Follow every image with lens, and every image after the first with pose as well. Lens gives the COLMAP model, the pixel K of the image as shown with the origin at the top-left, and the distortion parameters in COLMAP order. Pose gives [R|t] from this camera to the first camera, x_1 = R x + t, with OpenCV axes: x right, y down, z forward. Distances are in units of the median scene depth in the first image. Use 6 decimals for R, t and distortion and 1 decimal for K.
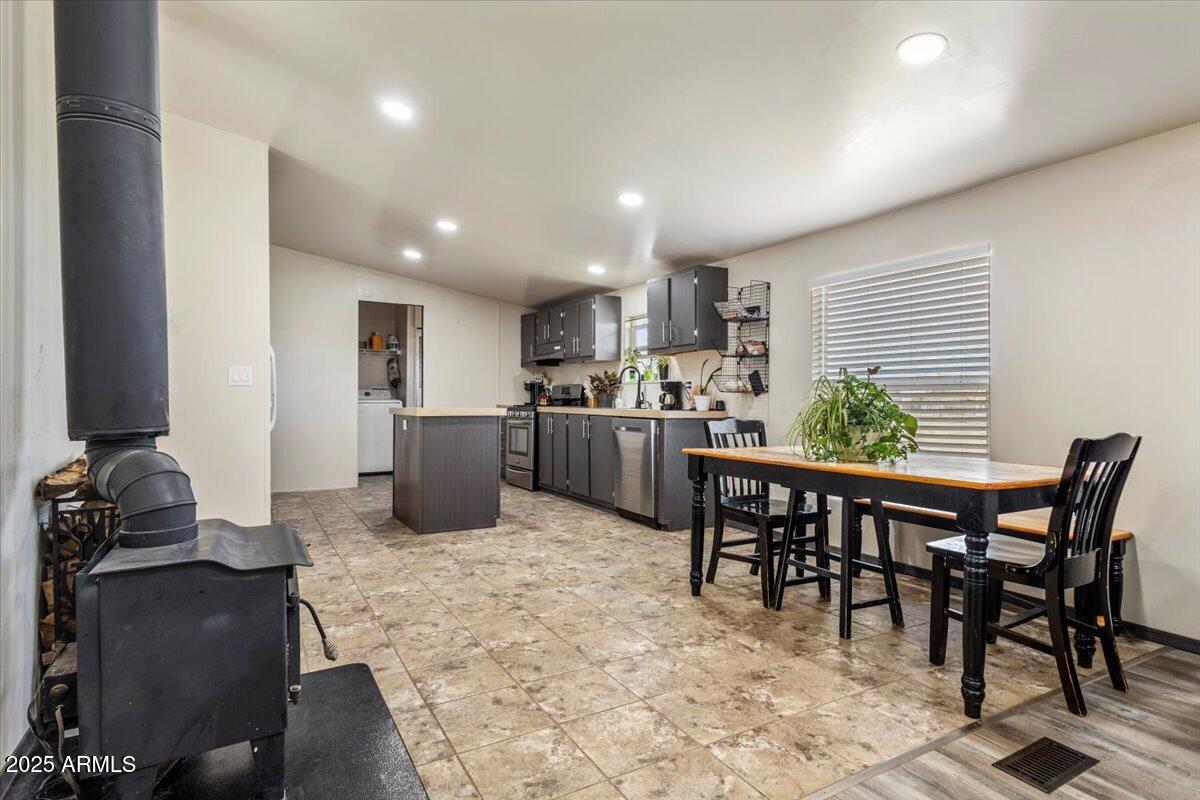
lens RADIAL K [[633.3, 0, 600.0], [0, 633.3, 400.0], [0, 0, 1]] dist [-0.000881, -0.000657]
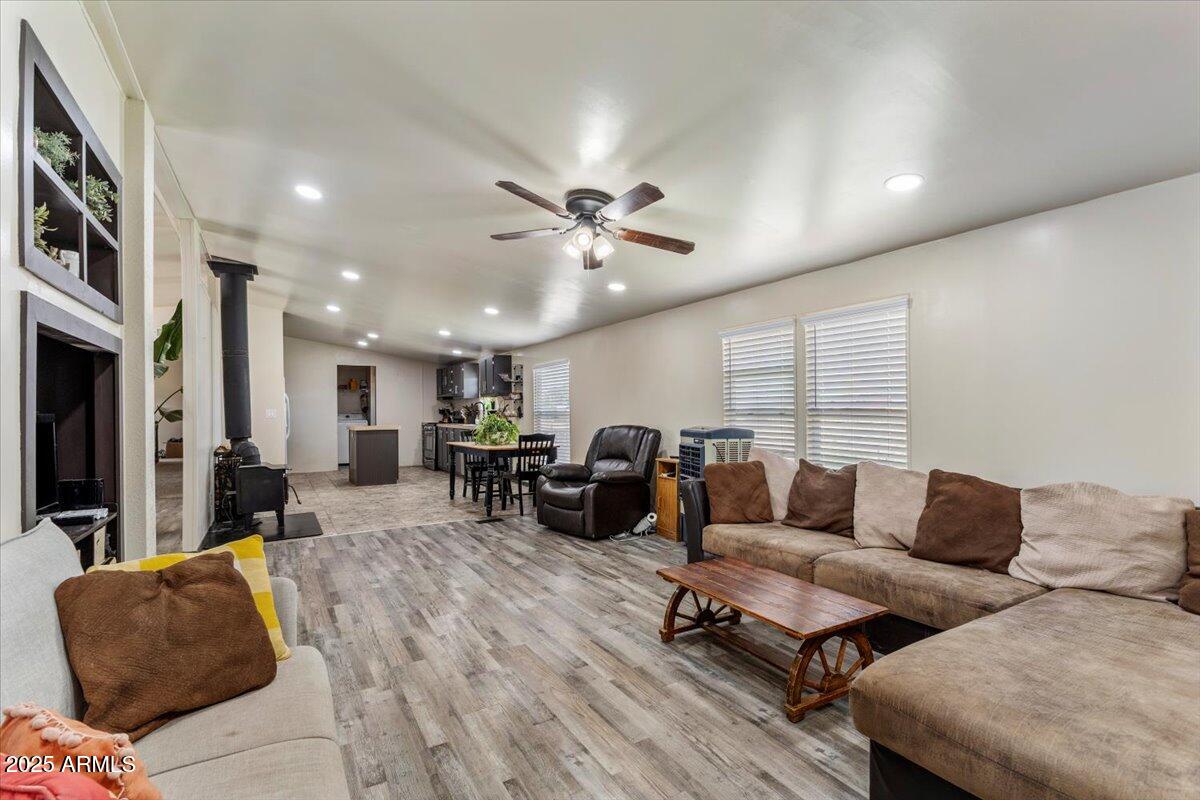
lens RADIAL K [[573.4, 0, 600.0], [0, 573.4, 400.0], [0, 0, 1]] dist [0.001990, -0.001662]
pose [[0.999899, -0.011348, 0.008554, 0.376188], [0.011523, 0.999720, -0.020661, -0.019432], [-0.008317, 0.020757, 0.999750, -0.674733]]
